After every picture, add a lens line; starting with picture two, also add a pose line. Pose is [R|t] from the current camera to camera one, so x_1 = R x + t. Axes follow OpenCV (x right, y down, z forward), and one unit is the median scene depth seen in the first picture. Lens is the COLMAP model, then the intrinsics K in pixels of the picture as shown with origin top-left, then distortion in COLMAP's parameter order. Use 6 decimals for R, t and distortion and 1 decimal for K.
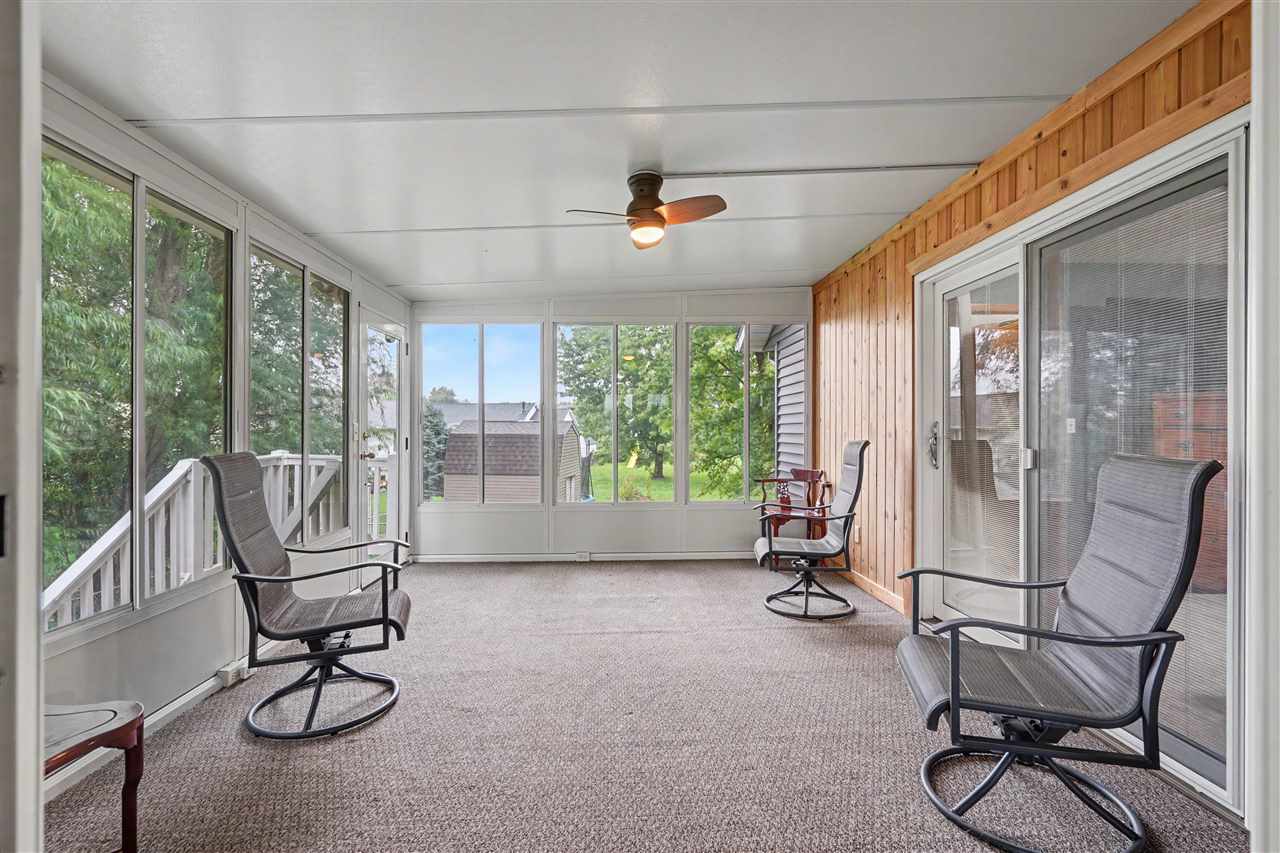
lens RADIAL K [[594.0, 0, 637.5], [0, 594.0, 427.3], [0, 0, 1]] dist [0.002282, -0.000119]
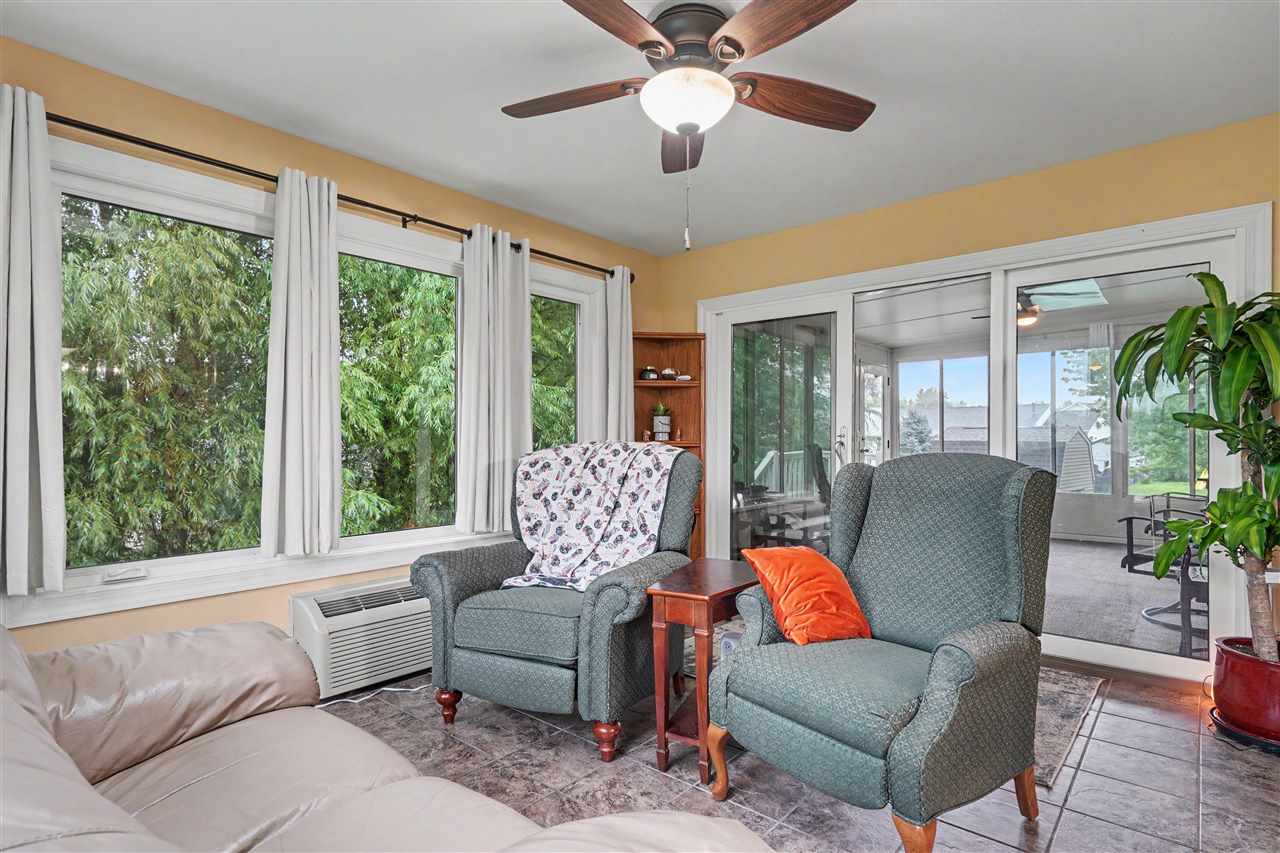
lens RADIAL K [[635.8, 0, 640.4], [0, 635.8, 433.3], [0, 0, 1]] dist [0.001435, 0.000479]
pose [[0.734233, -0.001415, -0.678896, 0.243588], [0.000258, 0.999998, -0.001805, 0.001712], [0.678897, 0.001150, 0.734232, -0.609097]]
